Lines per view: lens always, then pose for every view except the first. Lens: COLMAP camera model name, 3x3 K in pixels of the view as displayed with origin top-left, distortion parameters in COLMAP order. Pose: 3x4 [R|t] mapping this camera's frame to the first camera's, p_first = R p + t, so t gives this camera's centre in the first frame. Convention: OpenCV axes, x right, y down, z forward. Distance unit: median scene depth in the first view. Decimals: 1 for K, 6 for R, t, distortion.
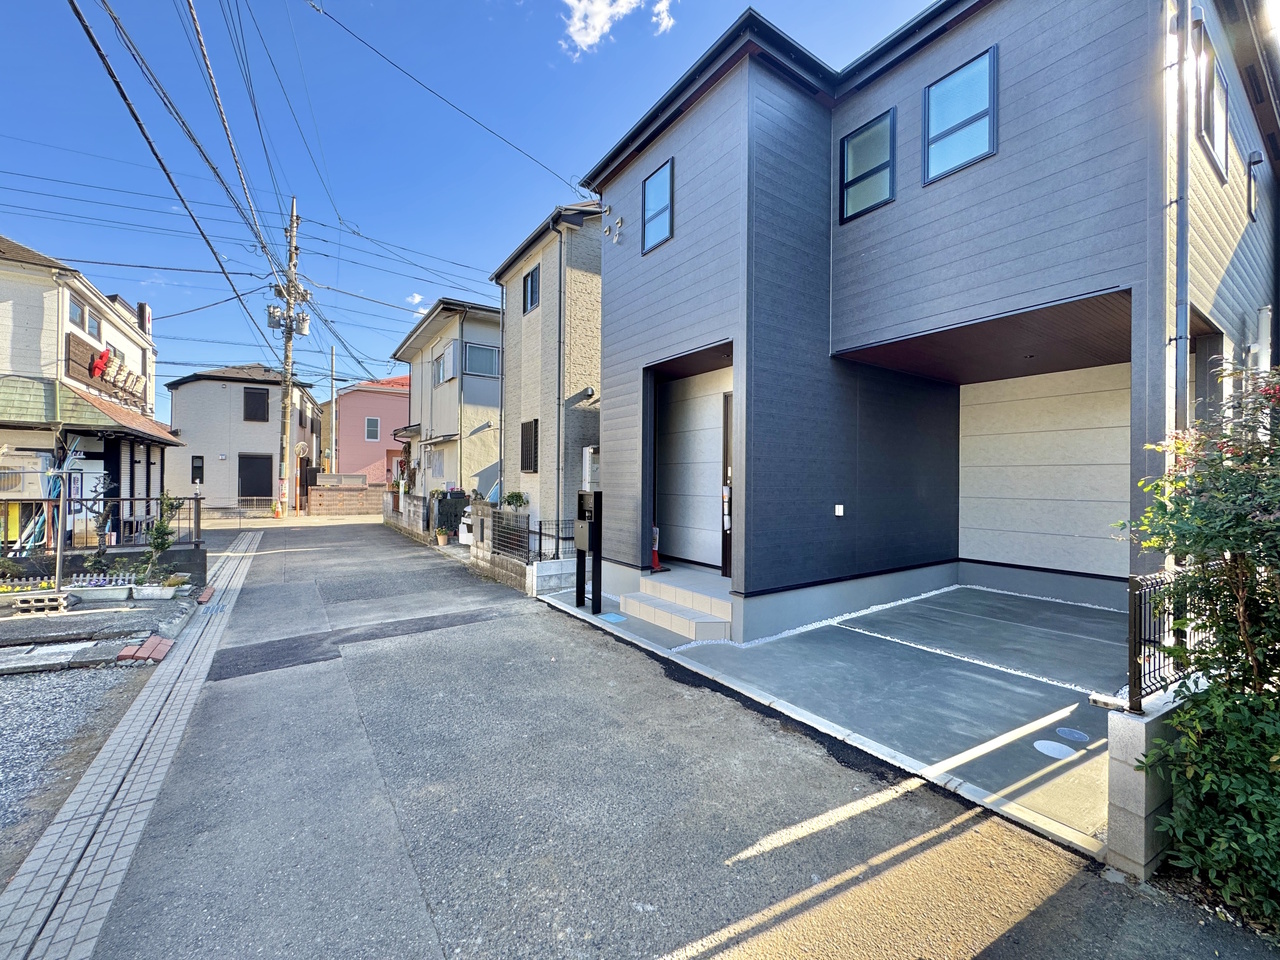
lens RADIAL K [[509.3, 0, 638.3], [0, 509.3, 478.9], [0, 0, 1]] dist [-0.004735, 0.000840]
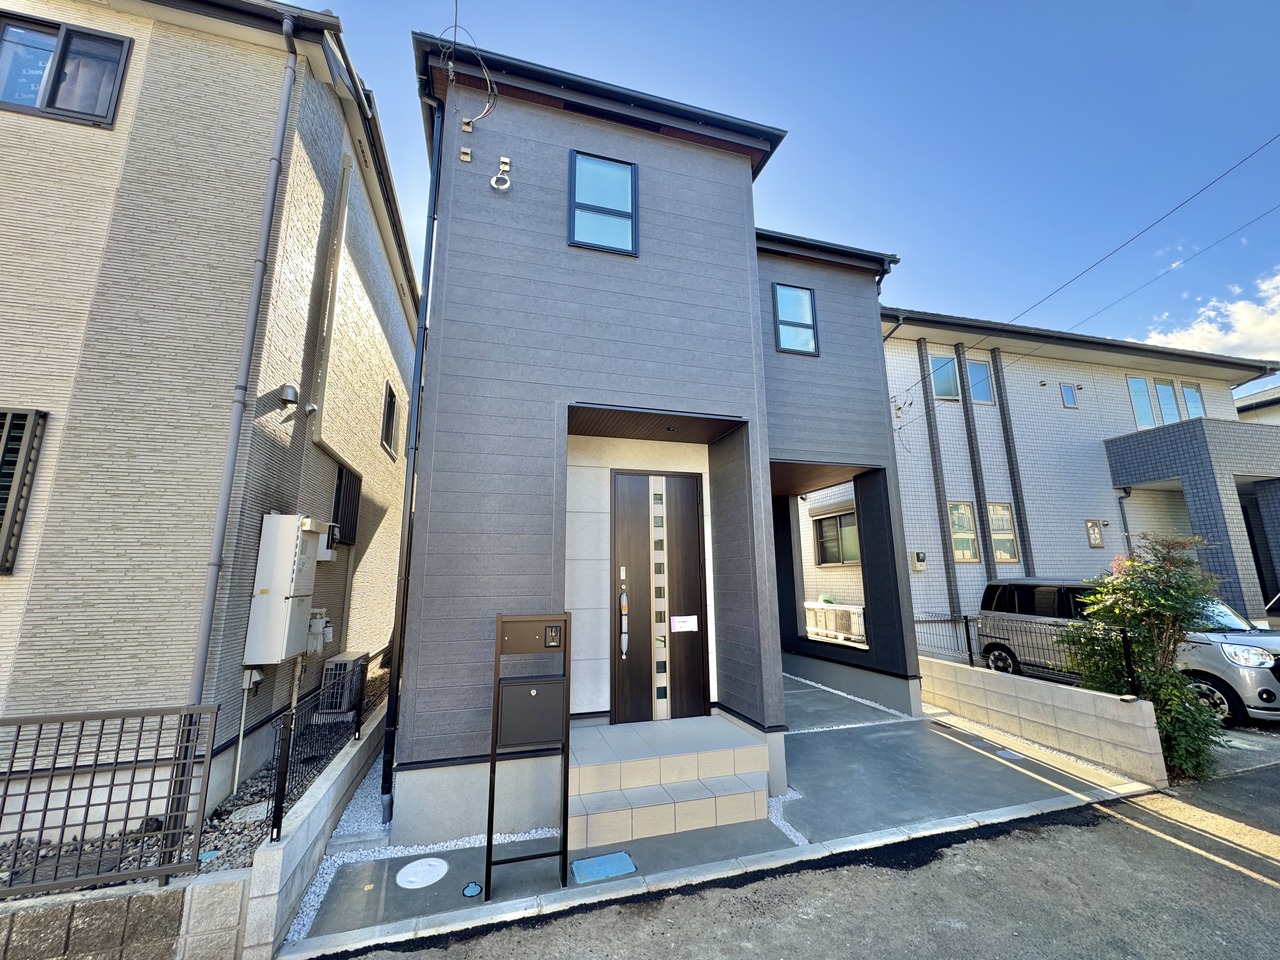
lens RADIAL K [[509.3, 0, 636.9], [0, 509.3, 478.5], [0, 0, 1]] dist [-0.004735, 0.000840]
pose [[0.307119, 0.173852, 0.935657, -0.729764], [0.009192, 0.982584, -0.185589, -0.015890], [-0.951627, 0.065599, 0.300172, 0.997213]]
